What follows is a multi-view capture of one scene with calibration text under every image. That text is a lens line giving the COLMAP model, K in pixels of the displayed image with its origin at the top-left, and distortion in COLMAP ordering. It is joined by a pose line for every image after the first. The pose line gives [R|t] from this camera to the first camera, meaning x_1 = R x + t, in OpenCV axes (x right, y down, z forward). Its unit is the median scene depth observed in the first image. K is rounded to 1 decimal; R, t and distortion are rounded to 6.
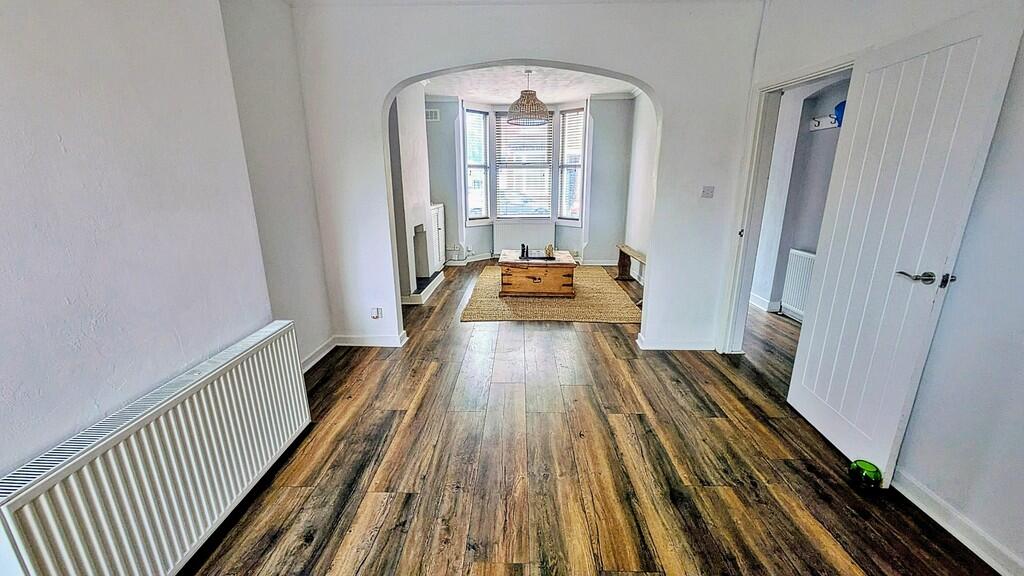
lens RADIAL K [[401.8, 0, 512.0], [0, 401.8, 288.0], [0, 0, 1]] dist [-0.000459, 0.000374]
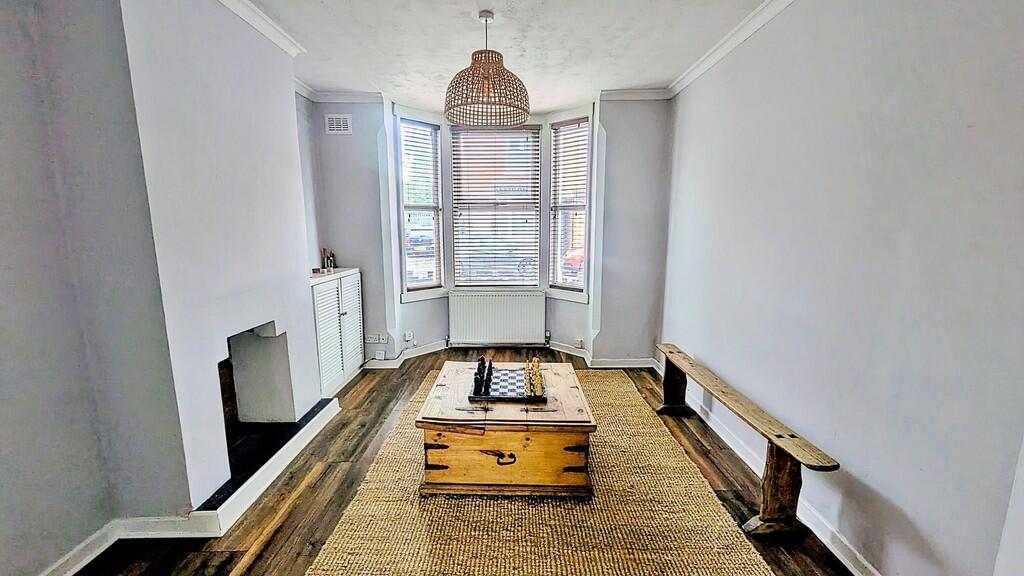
lens RADIAL K [[401.8, 0, 512.0], [0, 401.8, 288.0], [0, 0, 1]] dist [-0.000459, 0.000374]
pose [[0.999737, -0.002149, 0.022833, 0.044942], [0.004522, 0.994526, -0.104388, -0.120120], [-0.022484, 0.104463, 0.994275, 0.415480]]
